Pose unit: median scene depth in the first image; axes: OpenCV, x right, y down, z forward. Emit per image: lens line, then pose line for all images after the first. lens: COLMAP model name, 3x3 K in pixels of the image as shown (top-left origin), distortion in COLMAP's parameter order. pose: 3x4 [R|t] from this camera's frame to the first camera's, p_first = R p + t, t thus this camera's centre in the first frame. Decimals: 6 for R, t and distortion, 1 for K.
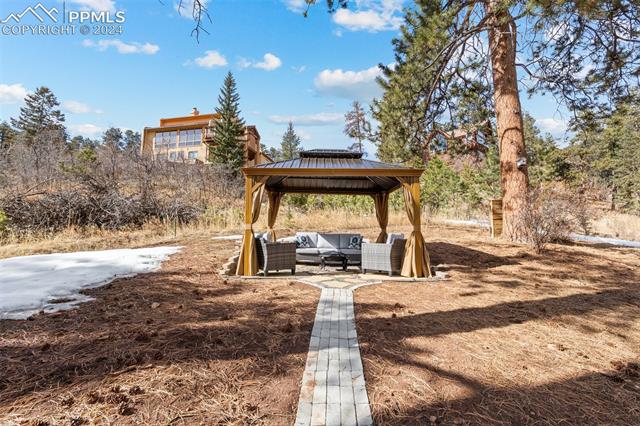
lens RADIAL K [[273.4, 0, 319.7], [0, 273.4, 206.5], [0, 0, 1]] dist [-0.000135, -0.000030]
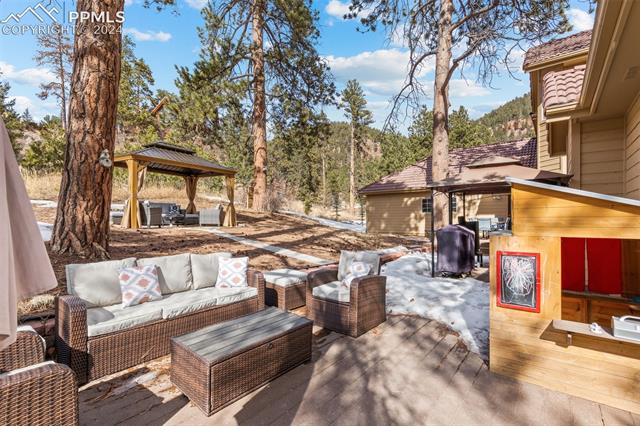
lens RADIAL K [[295.3, 0, 320.0], [0, 295.3, 213.0], [0, 0, 1]] dist [-0.000361, -0.000115]
pose [[0.580033, 0.010452, 0.814526, -0.675371], [-0.098713, 0.993451, 0.057546, -0.015596], [-0.808590, -0.113783, 0.577266, -0.491826]]
